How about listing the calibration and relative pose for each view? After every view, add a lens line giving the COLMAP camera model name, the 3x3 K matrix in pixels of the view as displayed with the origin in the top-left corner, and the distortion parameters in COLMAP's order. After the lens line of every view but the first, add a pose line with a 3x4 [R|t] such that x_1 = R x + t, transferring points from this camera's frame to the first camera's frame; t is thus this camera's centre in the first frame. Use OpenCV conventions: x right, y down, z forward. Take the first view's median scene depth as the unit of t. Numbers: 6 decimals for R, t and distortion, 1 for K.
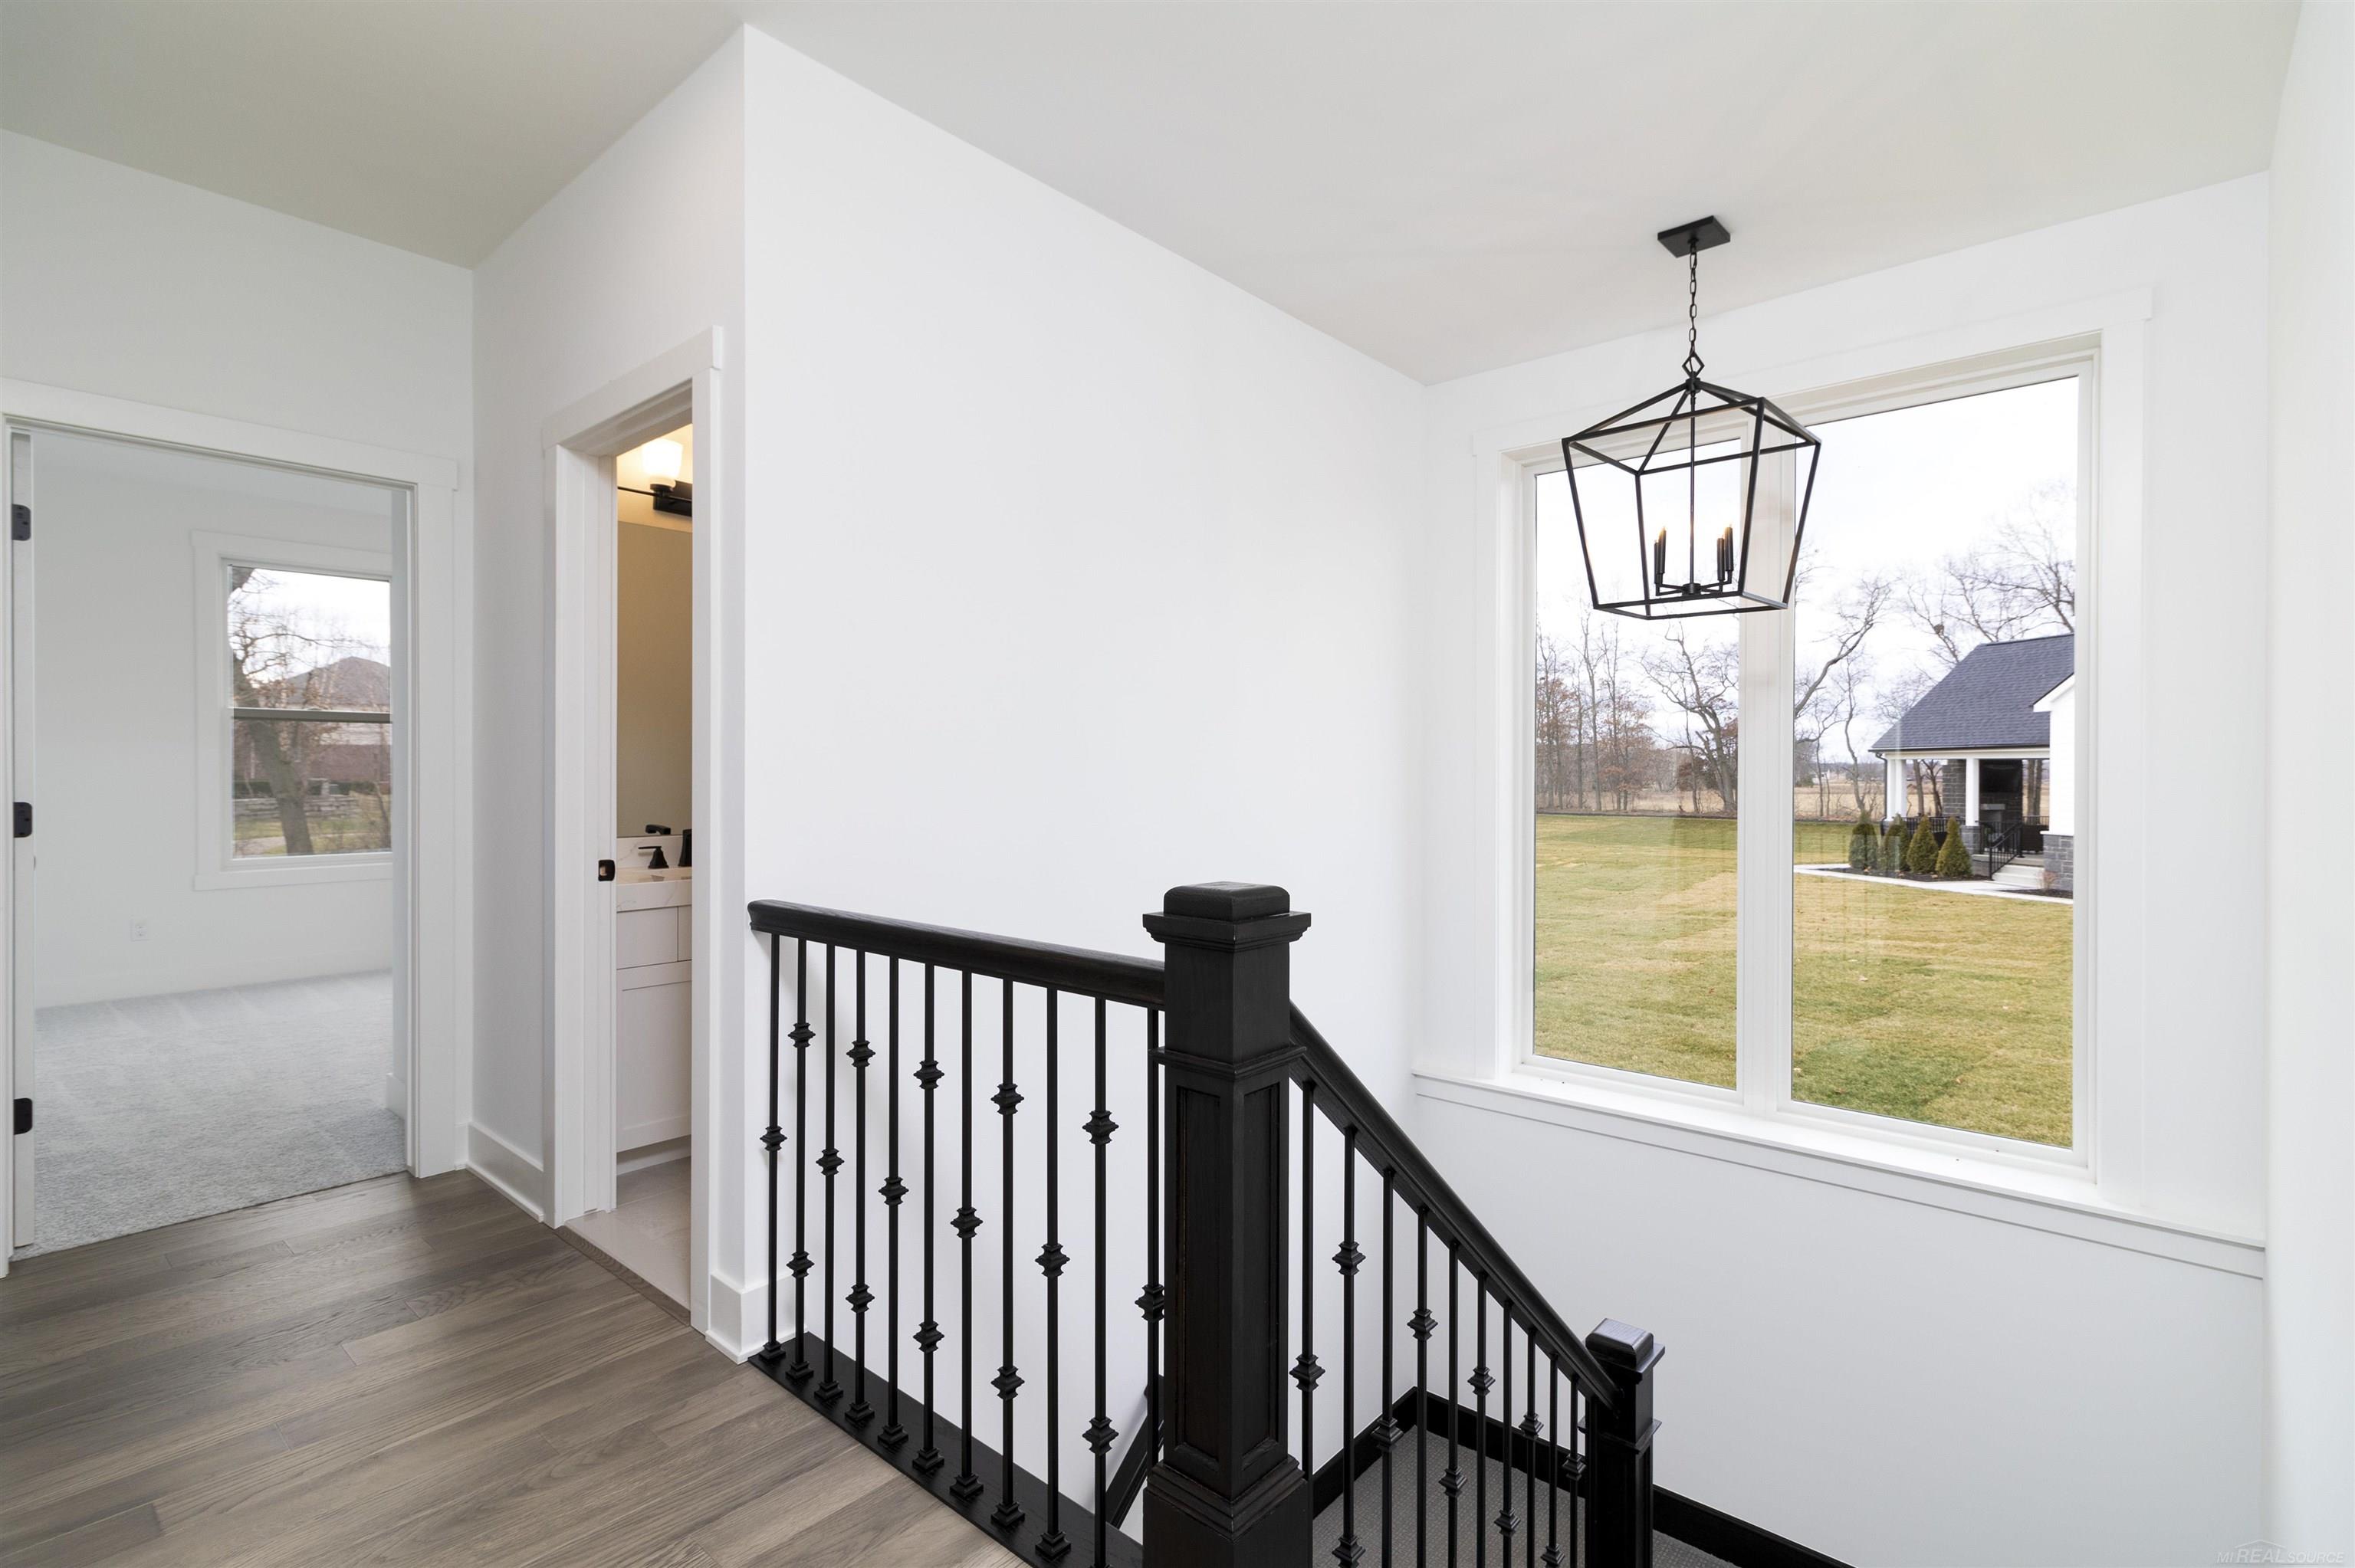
lens RADIAL K [[1112.0, 0, 1292.5], [0, 1112.0, 776.0], [0, 0, 1]] dist [0.003897, 0.000767]
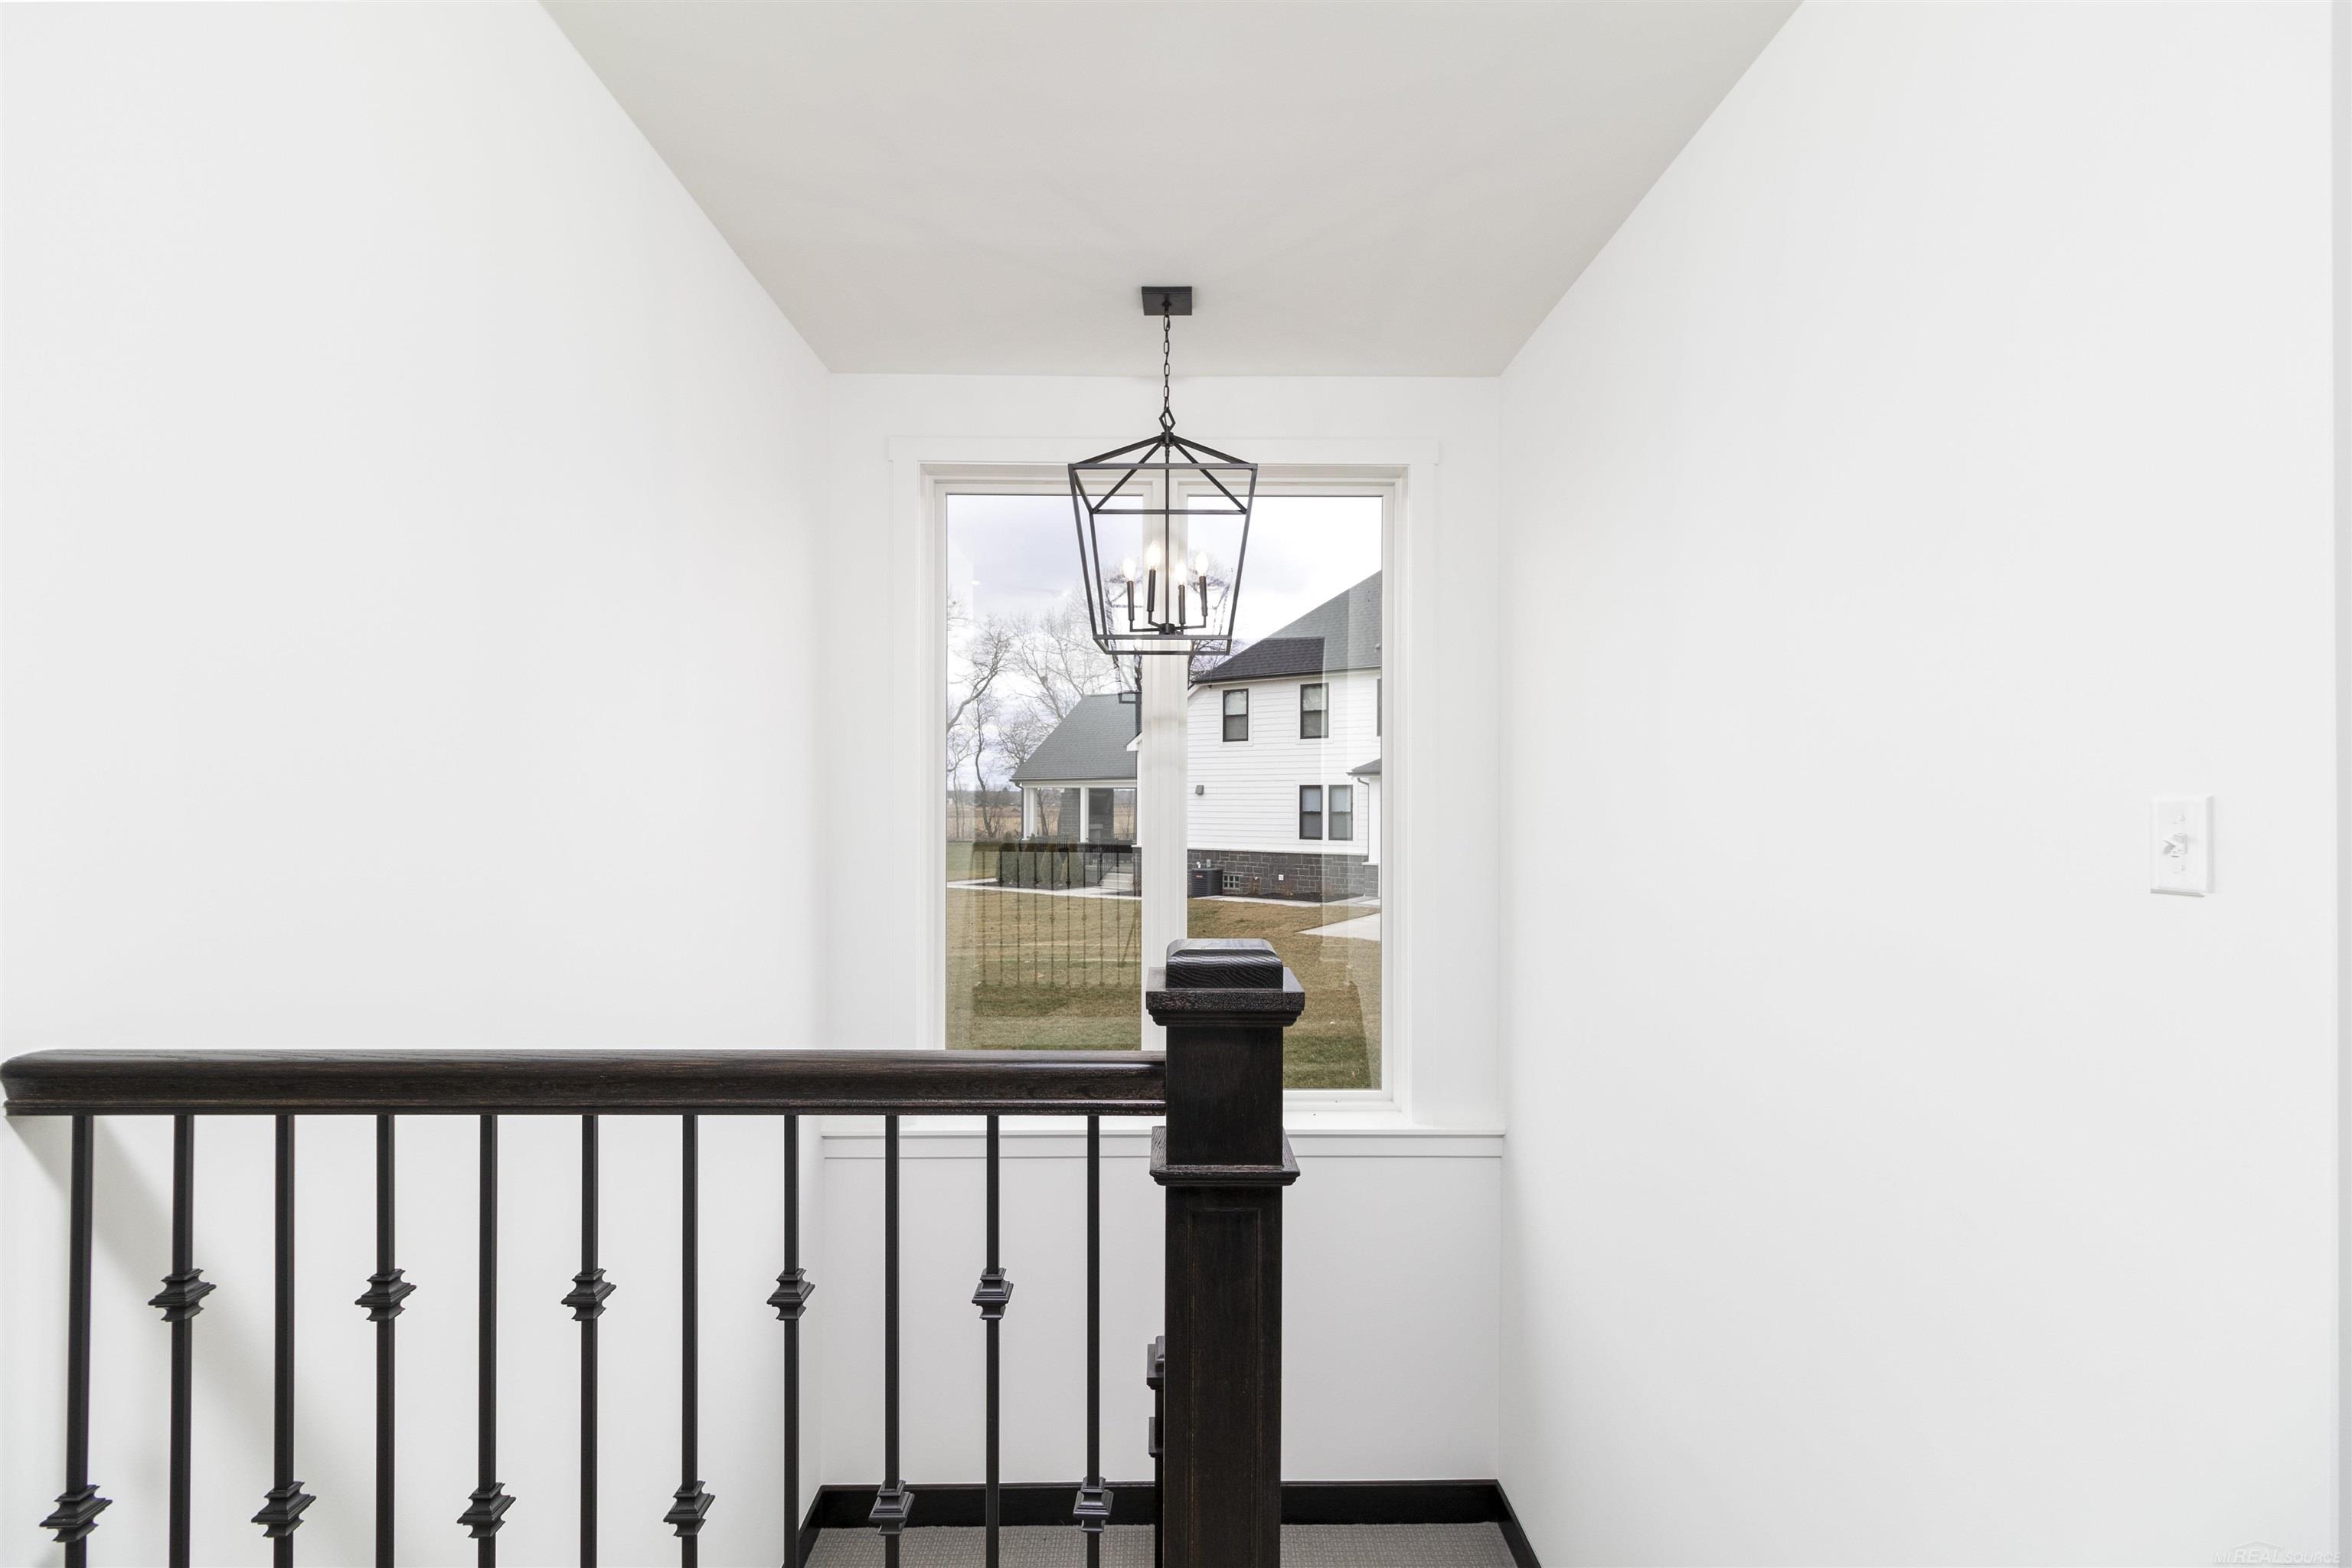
lens RADIAL K [[1055.5, 0, 1095.3], [0, 1055.5, 797.7], [0, 0, 1]] dist [-0.002331, 0.000125]
pose [[0.767969, 0.001635, 0.640485, -0.315777], [0.000490, 0.999995, -0.003139, -0.002307], [-0.640487, 0.002725, 0.767964, 0.244608]]
